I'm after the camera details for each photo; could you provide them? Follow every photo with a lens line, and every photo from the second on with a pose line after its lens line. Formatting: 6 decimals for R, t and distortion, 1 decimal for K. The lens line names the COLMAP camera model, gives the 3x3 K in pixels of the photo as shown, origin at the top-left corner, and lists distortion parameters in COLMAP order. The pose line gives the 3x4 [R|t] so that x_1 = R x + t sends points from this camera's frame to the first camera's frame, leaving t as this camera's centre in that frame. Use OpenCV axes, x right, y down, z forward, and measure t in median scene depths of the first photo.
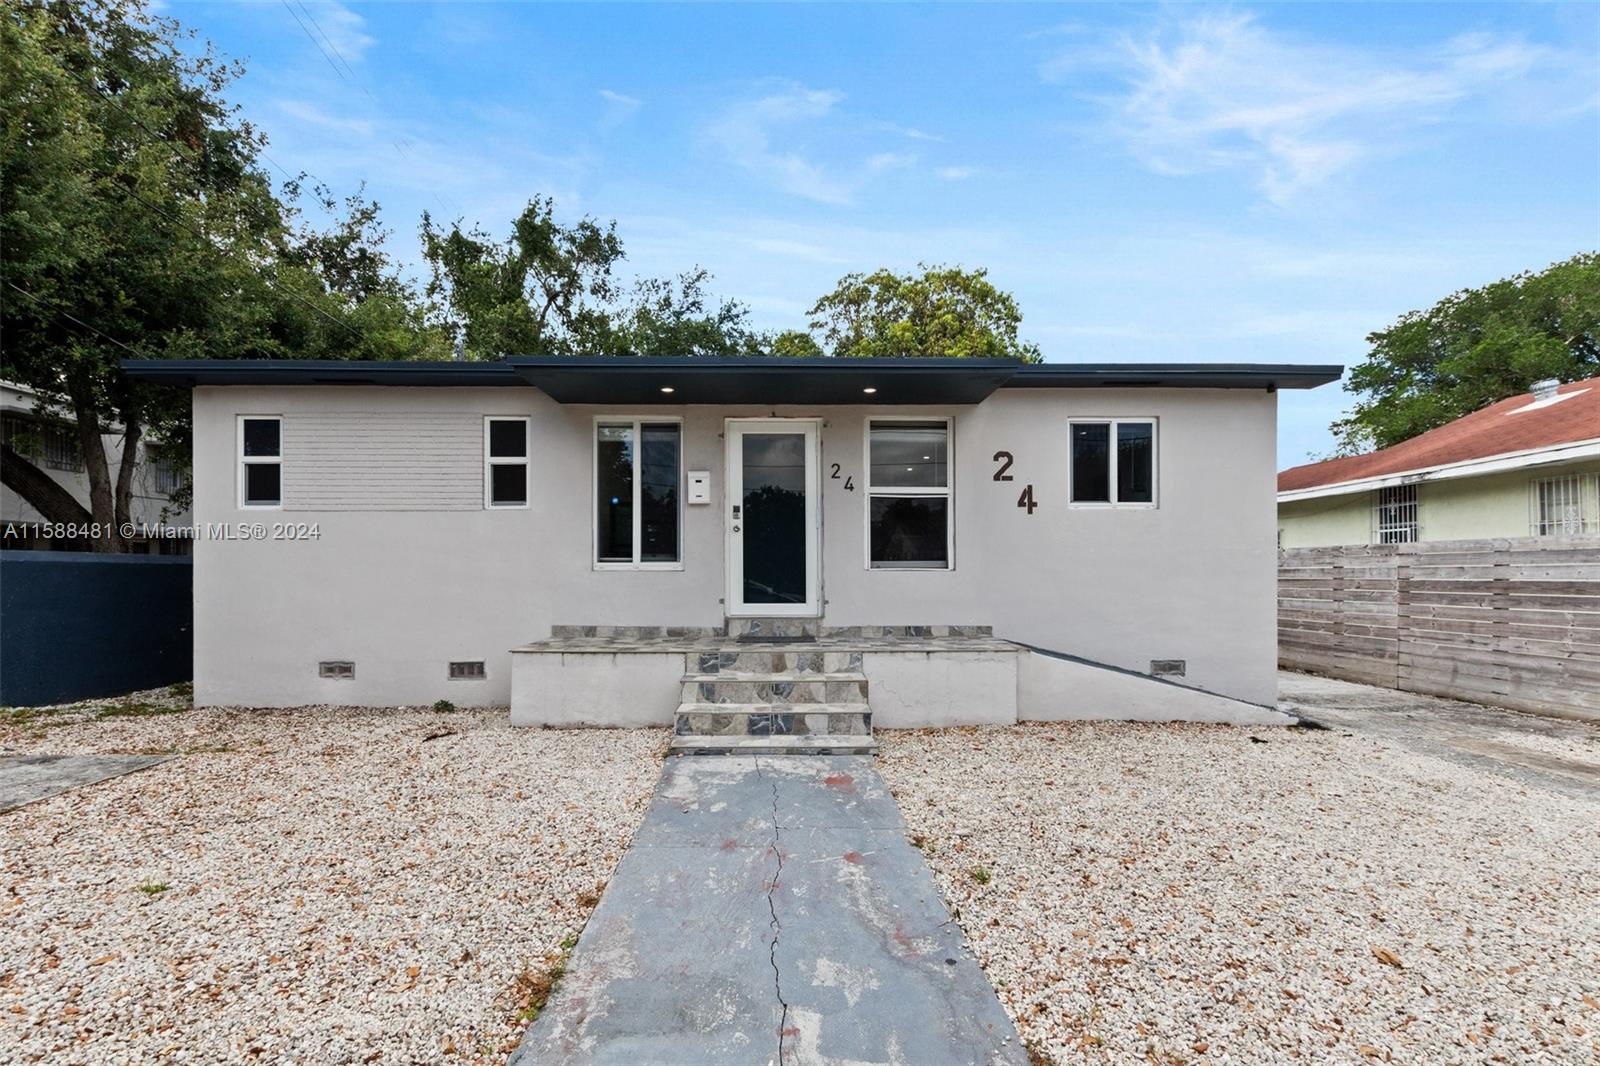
lens RADIAL K [[751.5, 0, 798.9], [0, 751.5, 560.3], [0, 0, 1]] dist [0.001168, 0.000153]
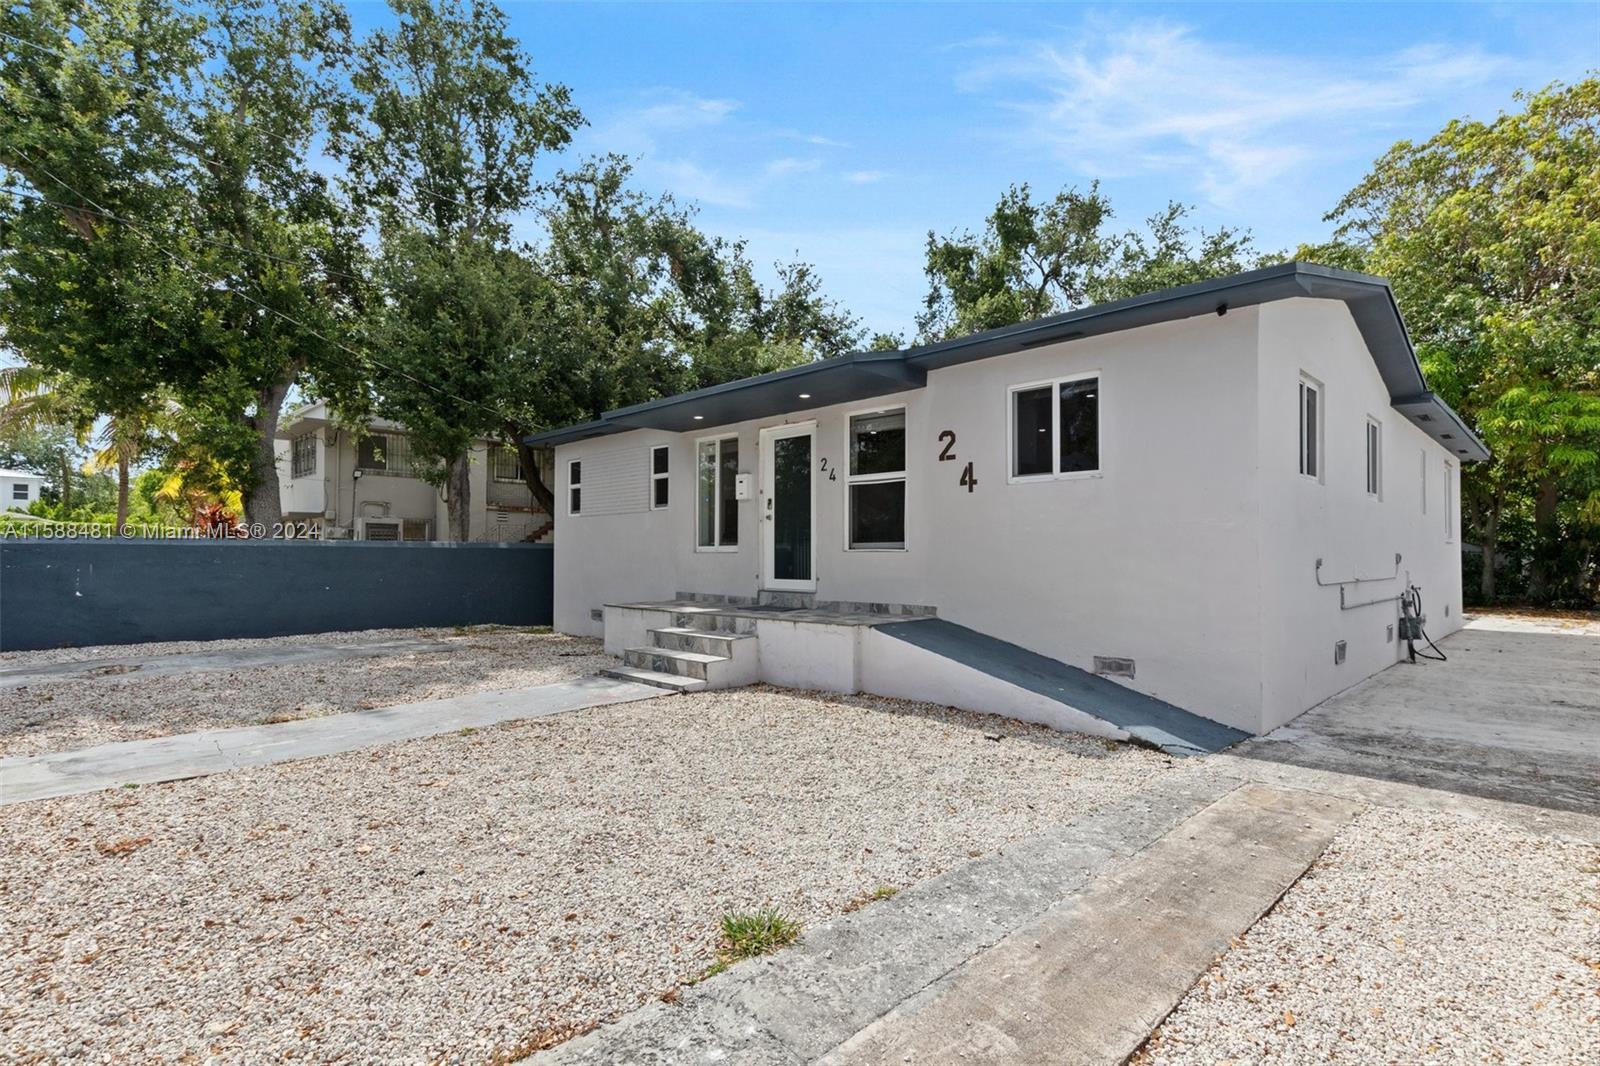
lens RADIAL K [[739.4, 0, 722.5], [0, 739.4, 541.0], [0, 0, 1]] dist [0.002563, 0.000681]
pose [[0.687816, -0.013971, -0.725751, 0.749806], [0.014078, 0.999883, -0.005906, 0.001699], [0.725749, -0.006155, 0.687932, 0.112506]]
